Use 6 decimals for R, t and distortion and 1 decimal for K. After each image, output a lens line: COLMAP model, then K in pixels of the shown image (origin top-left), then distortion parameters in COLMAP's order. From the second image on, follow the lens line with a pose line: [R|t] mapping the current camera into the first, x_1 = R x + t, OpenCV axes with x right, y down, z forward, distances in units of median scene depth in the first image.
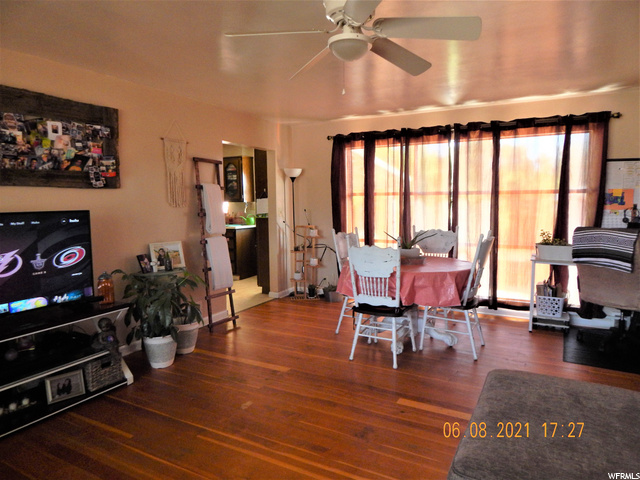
lens RADIAL K [[424.8, 0, 321.5], [0, 424.8, 239.1], [0, 0, 1]] dist [-0.006400, 0.000163]
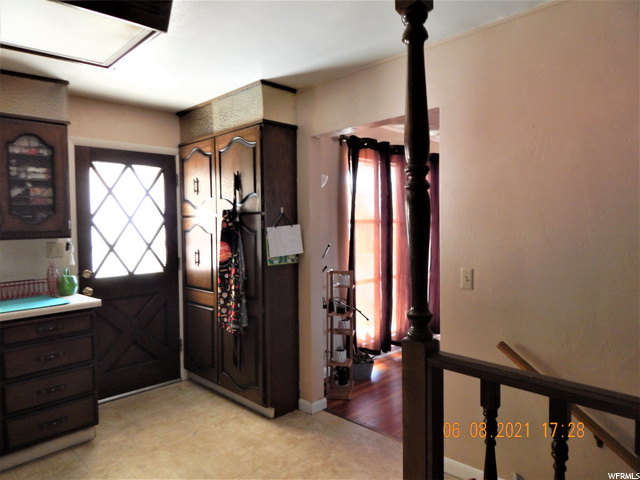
lens RADIAL K [[424.8, 0, 319.2], [0, 424.8, 239.0], [0, 0, 1]] dist [-0.006400, 0.000163]
pose [[0.293702, -0.034774, 0.955264, -0.487083], [0.111277, 0.993788, 0.001964, -0.061655], [-0.949398, 0.105722, 0.295747, 0.662390]]
